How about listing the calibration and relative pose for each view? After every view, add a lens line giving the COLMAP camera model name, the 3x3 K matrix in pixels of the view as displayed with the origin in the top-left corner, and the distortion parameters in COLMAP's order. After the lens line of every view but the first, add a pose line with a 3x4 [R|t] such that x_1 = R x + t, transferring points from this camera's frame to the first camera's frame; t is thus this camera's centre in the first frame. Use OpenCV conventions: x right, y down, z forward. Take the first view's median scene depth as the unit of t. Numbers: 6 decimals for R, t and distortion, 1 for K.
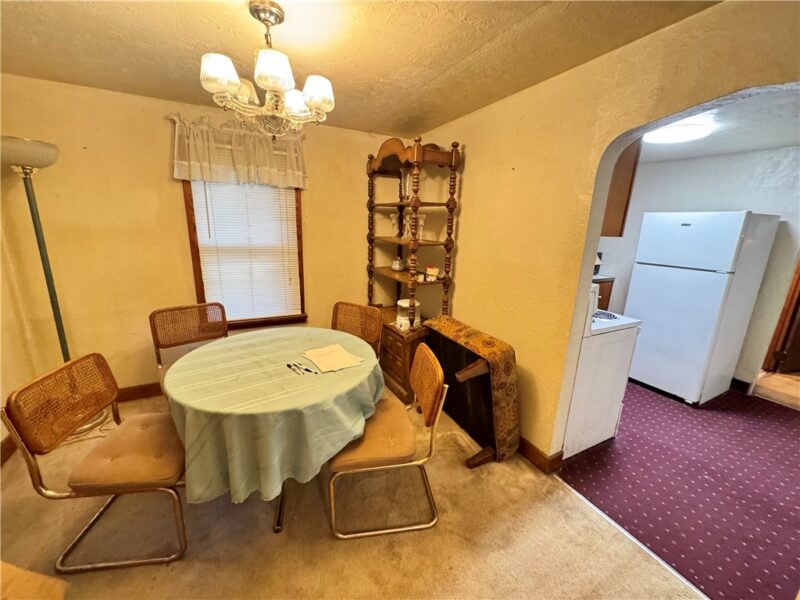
lens RADIAL K [[321.7, 0, 399.1], [0, 321.7, 299.7], [0, 0, 1]] dist [0.000471, 0.000211]
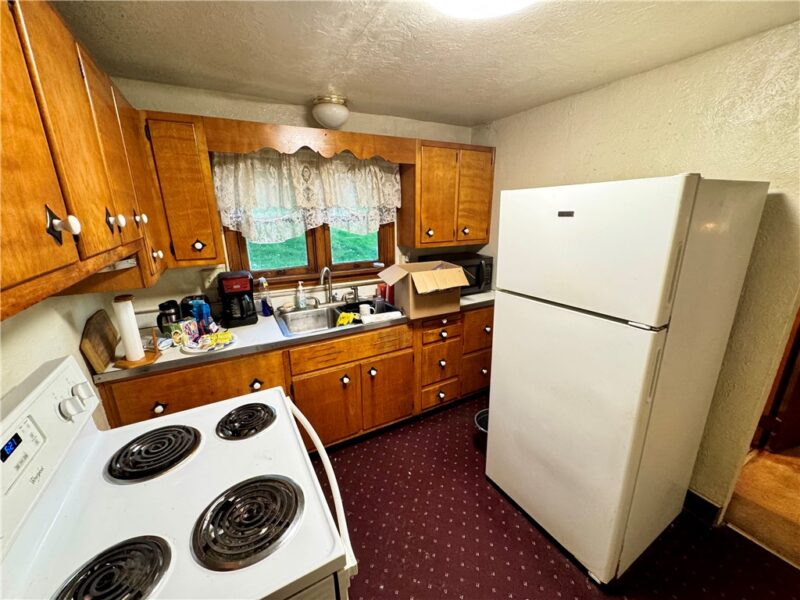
lens RADIAL K [[321.7, 0, 400.8], [0, 321.7, 299.8], [0, 0, 1]] dist [0.000471, 0.000211]
pose [[0.997699, -0.062736, 0.025706, 0.629864], [0.061772, 0.997414, 0.036738, -0.141528], [-0.027944, -0.035065, 0.998994, 0.543594]]
